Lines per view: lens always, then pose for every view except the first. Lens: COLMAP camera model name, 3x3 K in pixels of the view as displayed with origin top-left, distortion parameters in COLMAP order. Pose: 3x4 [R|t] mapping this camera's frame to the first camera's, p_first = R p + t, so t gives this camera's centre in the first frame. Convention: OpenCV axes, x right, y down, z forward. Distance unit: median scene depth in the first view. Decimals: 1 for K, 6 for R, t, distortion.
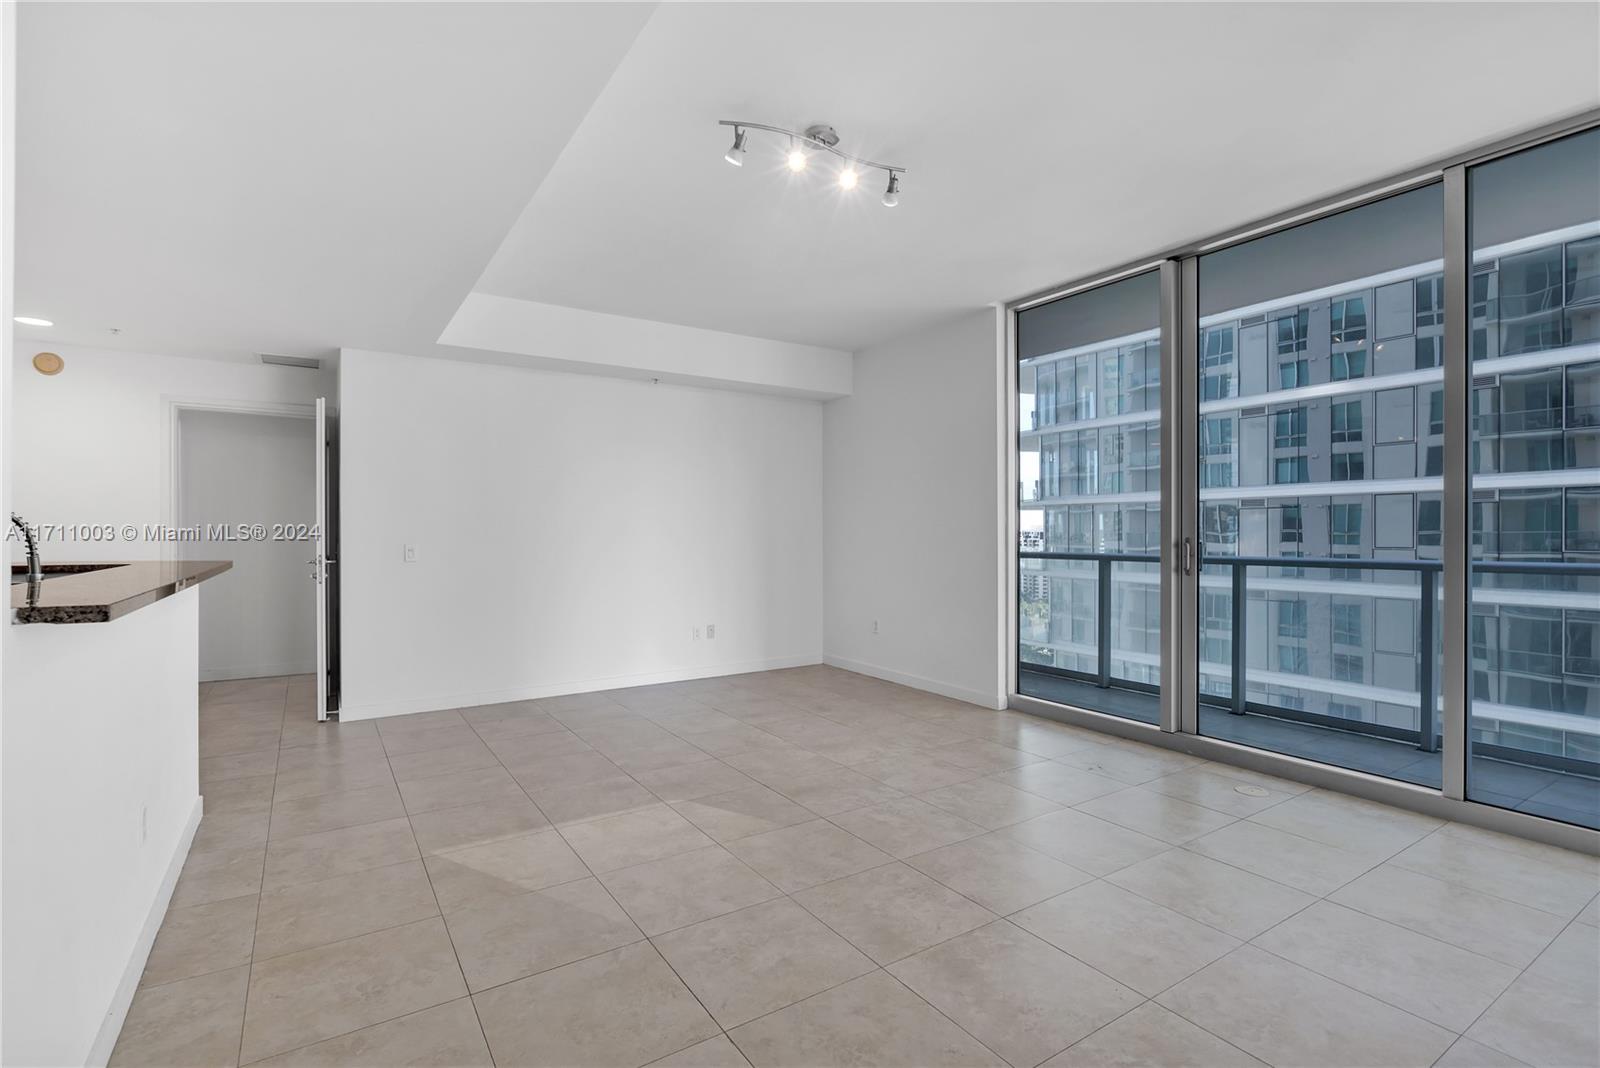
lens RADIAL K [[744.1, 0, 800.0], [0, 744.1, 534.0], [0, 0, 1]] dist [-0.000699, 0.000007]
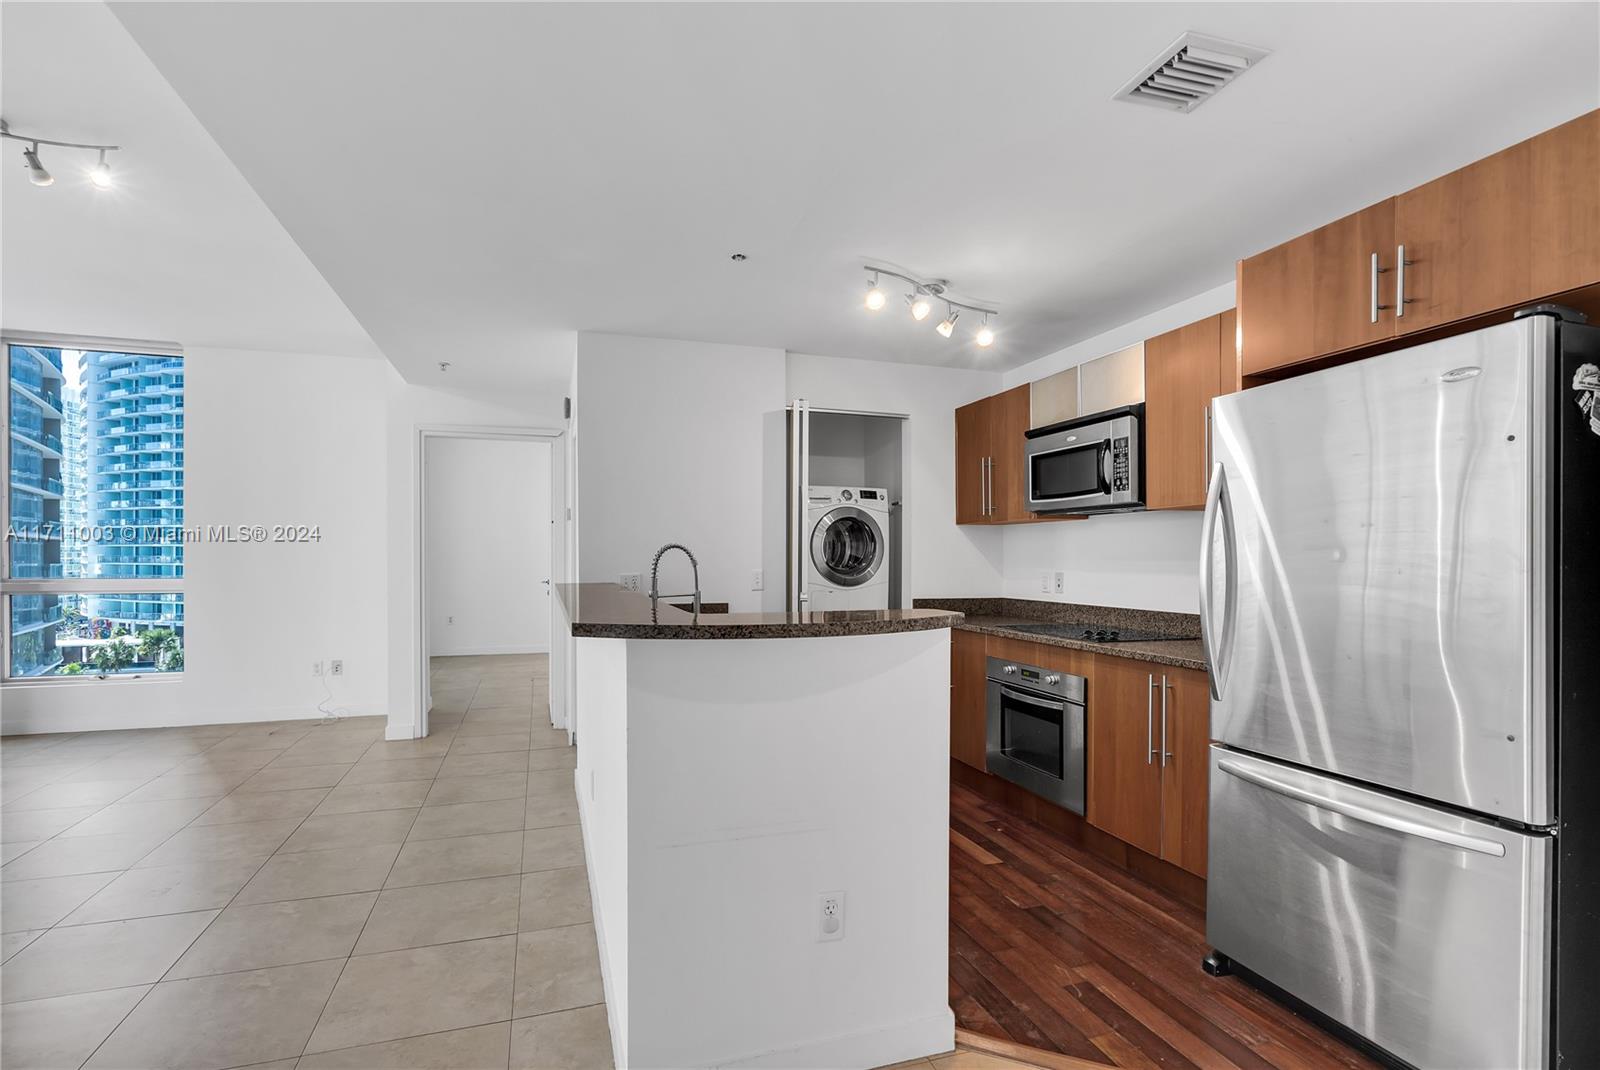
lens RADIAL K [[762.9, 0, 795.0], [0, 762.9, 562.8], [0, 0, 1]] dist [-0.000790, 0.000187]
pose [[-0.964481, -0.005916, 0.264086, -0.989436], [-0.004235, 0.999967, 0.006934, -0.006753], [-0.264118, 0.005570, -0.964474, 1.381008]]
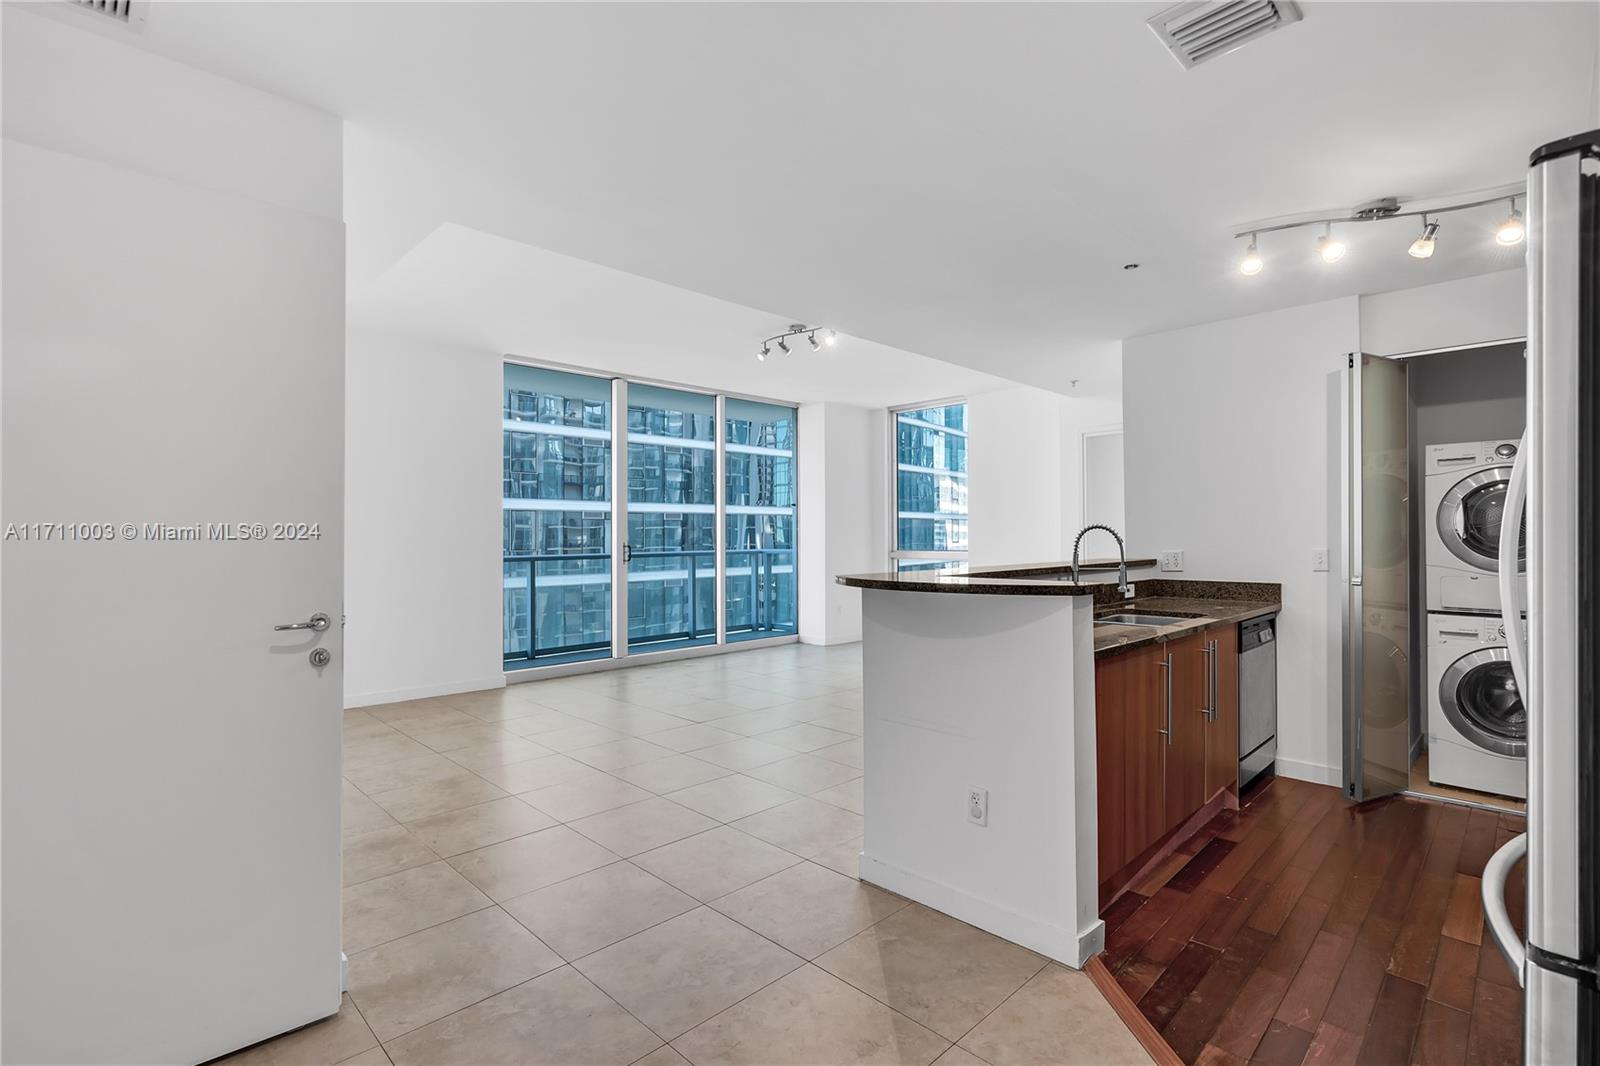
lens RADIAL K [[744.1, 0, 800.0], [0, 744.1, 533.0], [0, 0, 1]] dist [-0.000699, 0.000007]
pose [[-0.198997, 0.002422, 0.979997, -1.515187], [0.003594, 0.999992, -0.001742, -0.010540], [-0.979994, 0.003176, -0.199004, 1.166388]]
